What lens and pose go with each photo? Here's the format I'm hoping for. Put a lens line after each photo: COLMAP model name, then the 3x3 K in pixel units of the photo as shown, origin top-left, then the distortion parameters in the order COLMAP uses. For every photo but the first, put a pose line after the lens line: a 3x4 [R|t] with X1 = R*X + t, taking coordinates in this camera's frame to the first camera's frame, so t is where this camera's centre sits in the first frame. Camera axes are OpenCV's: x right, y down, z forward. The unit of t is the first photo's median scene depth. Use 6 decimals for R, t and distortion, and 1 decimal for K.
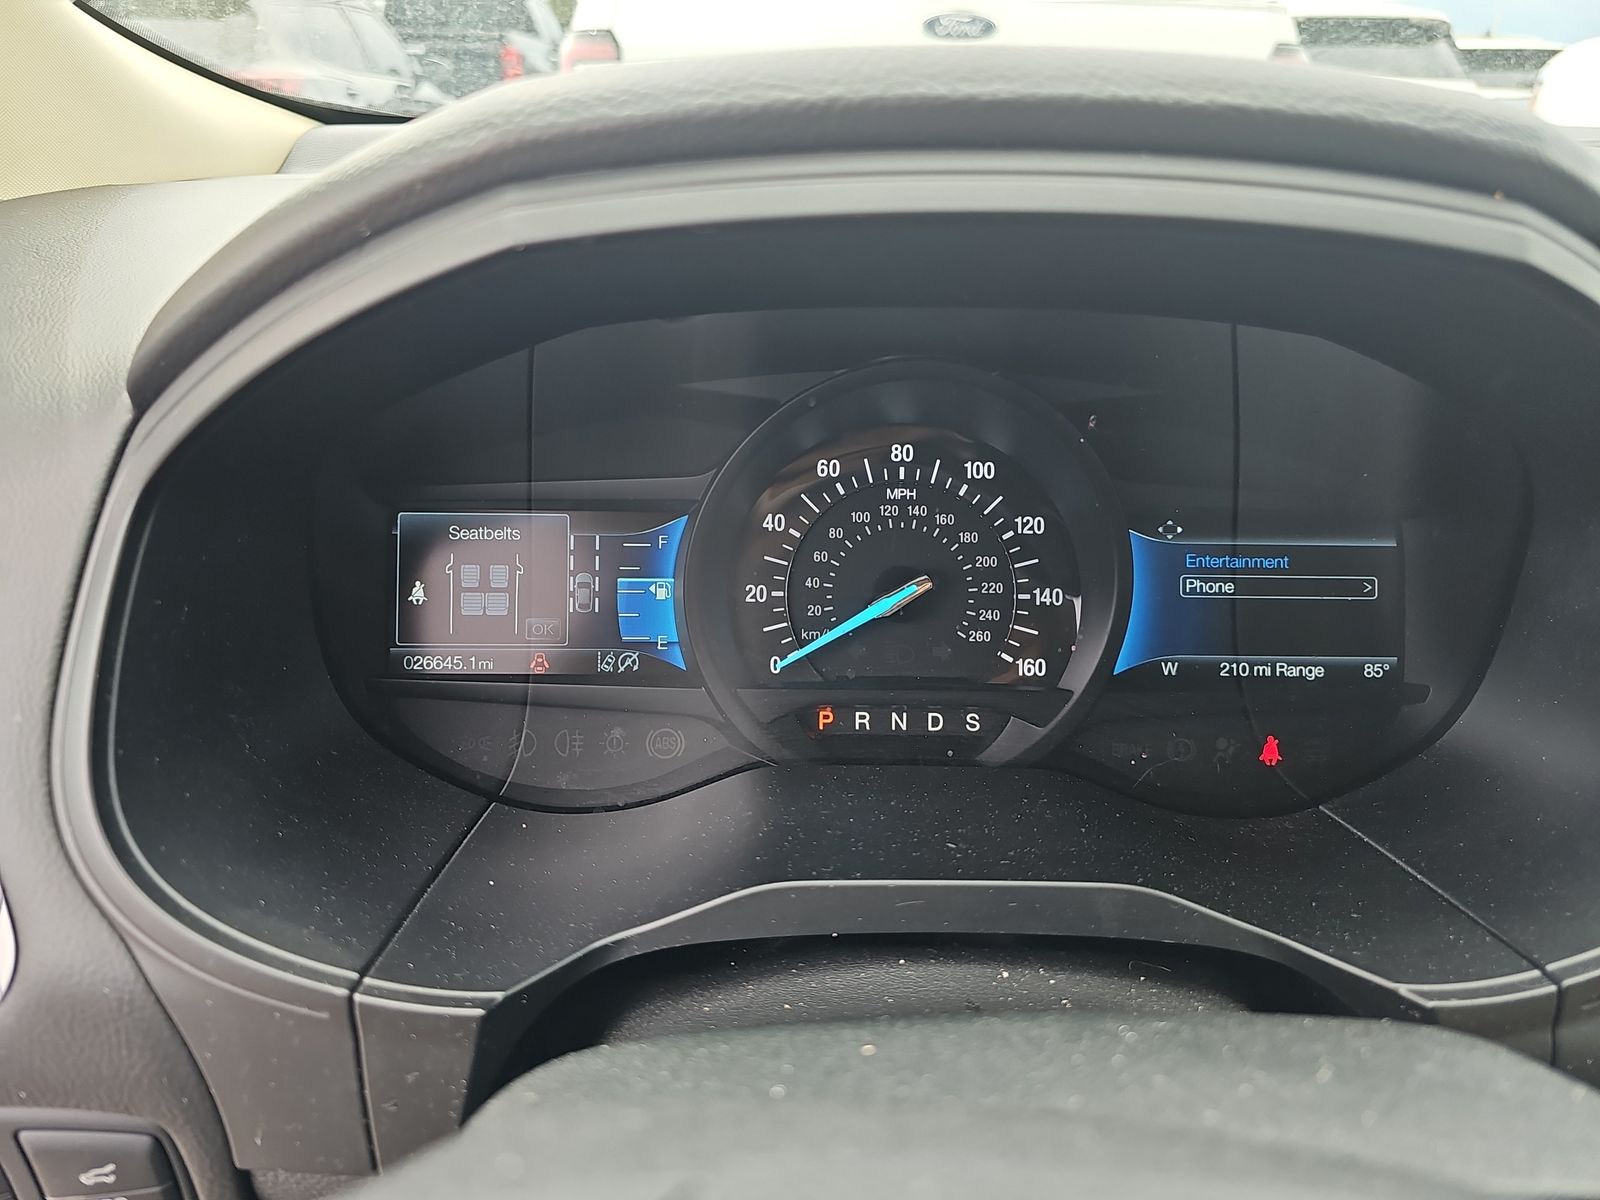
lens RADIAL K [[1070.9, 0, 810.1], [0, 1070.9, 592.7], [0, 0, 1]] dist [0.013745, -0.028734]
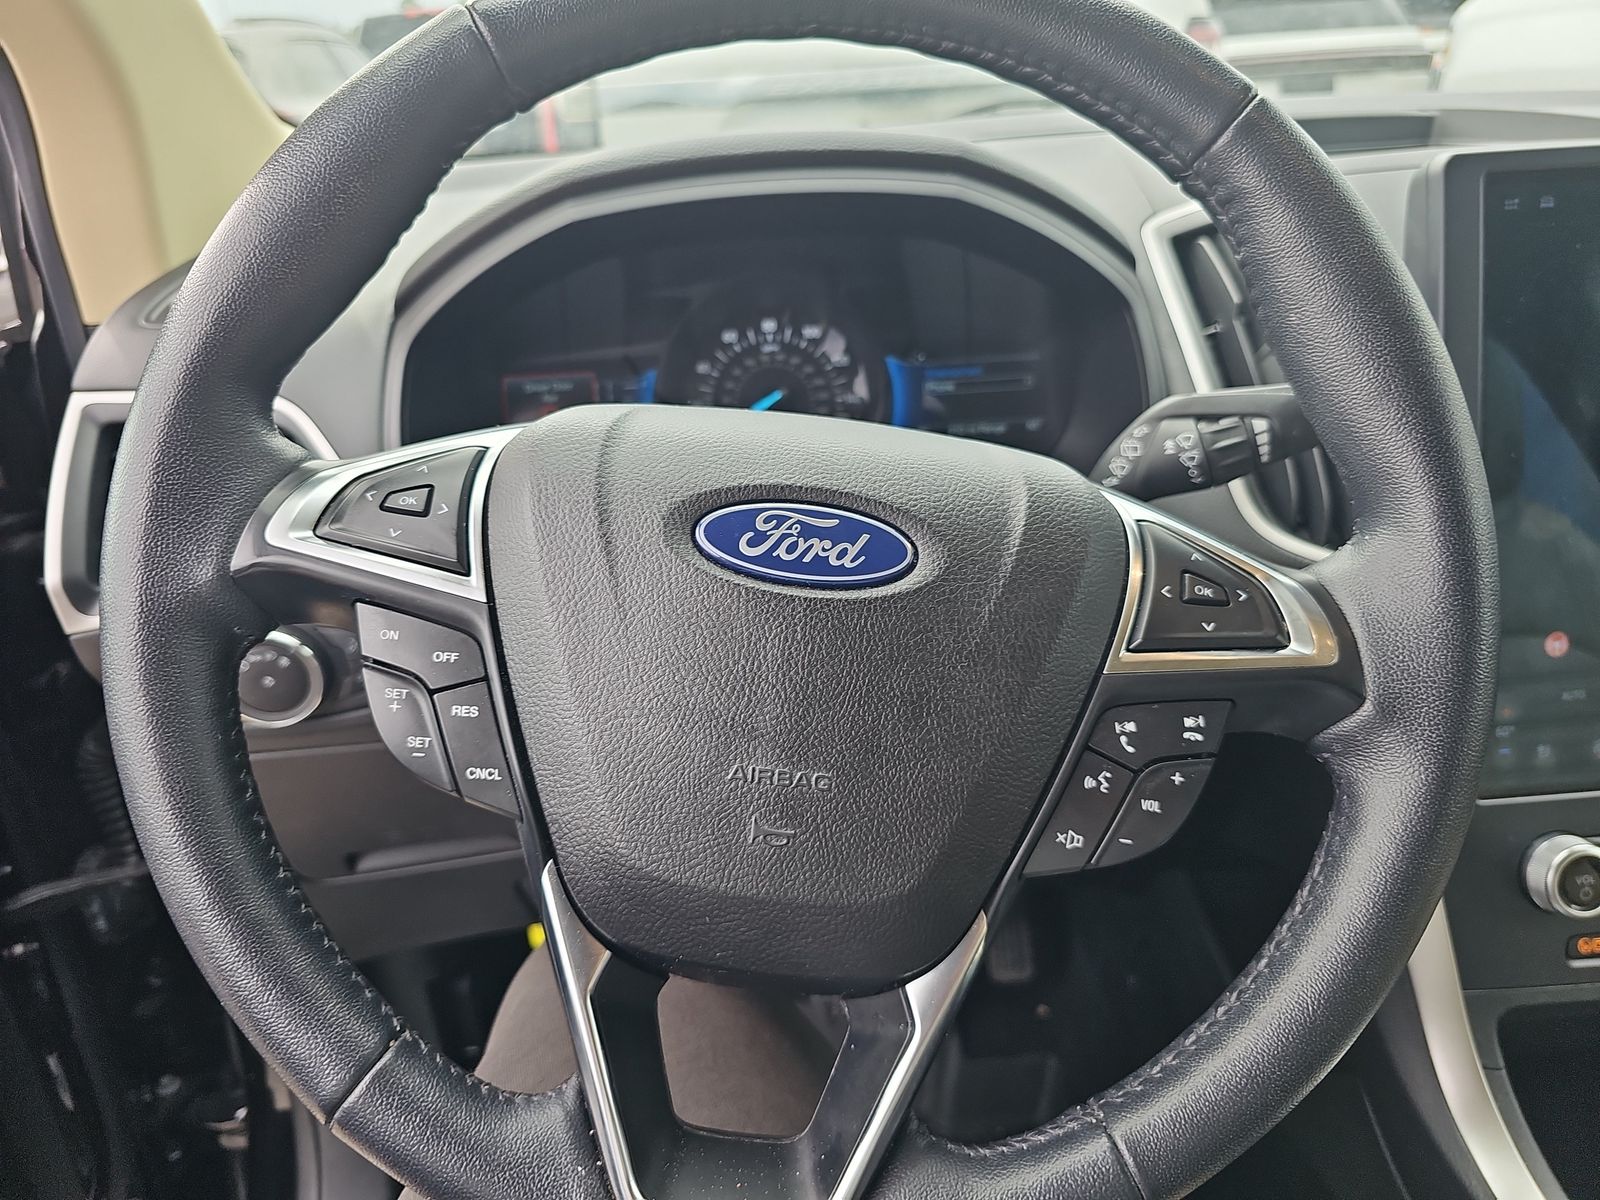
lens RADIAL K [[1070.9, 0, 783.2], [0, 1070.9, 601.5], [0, 0, 1]] dist [0.013745, -0.028734]
pose [[0.997291, -0.067832, -0.028444, 0.129873], [0.068131, 0.997629, 0.009707, 0.328472], [0.027718, -0.011619, 0.999548, -0.862879]]
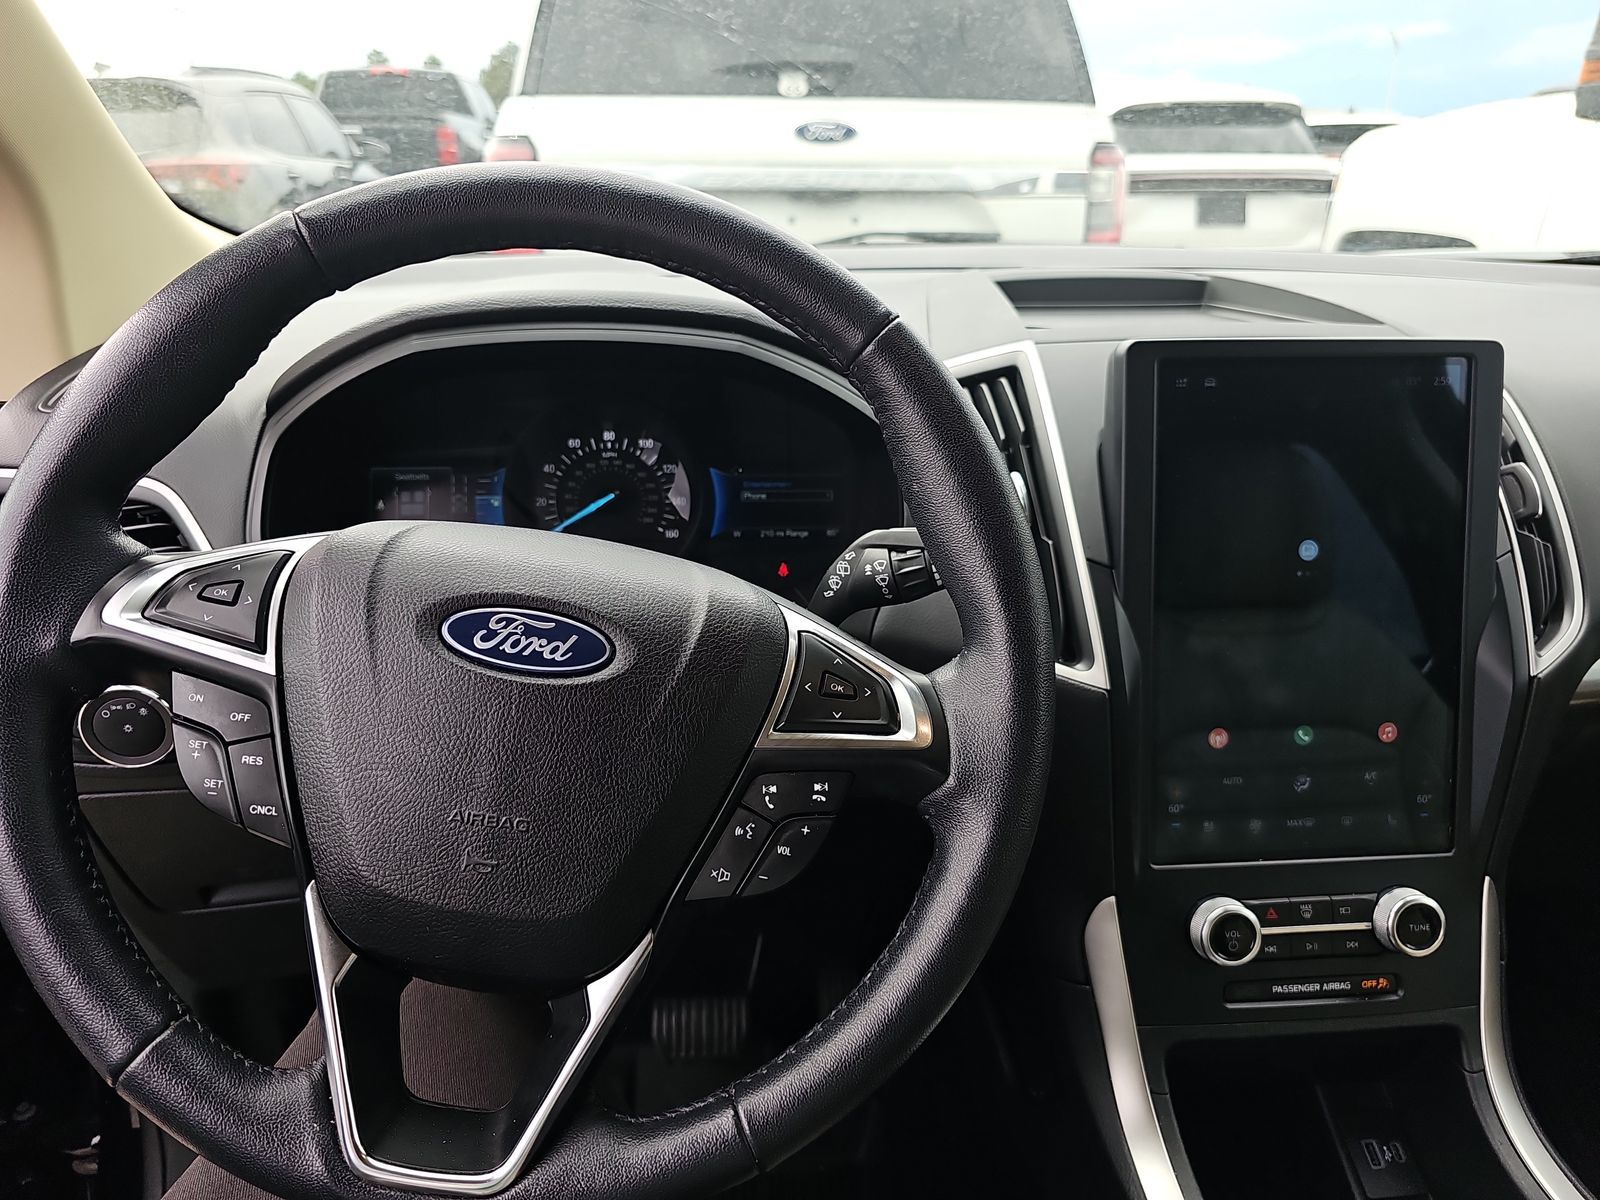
lens RADIAL K [[1070.9, 0, 799.3], [0, 1070.9, 605.1], [0, 0, 1]] dist [0.013745, -0.028734]
pose [[0.998872, -0.024741, 0.040529, 0.370269], [0.026484, 0.998721, -0.043071, 0.310331], [-0.039411, 0.044096, 0.998250, -1.142375]]
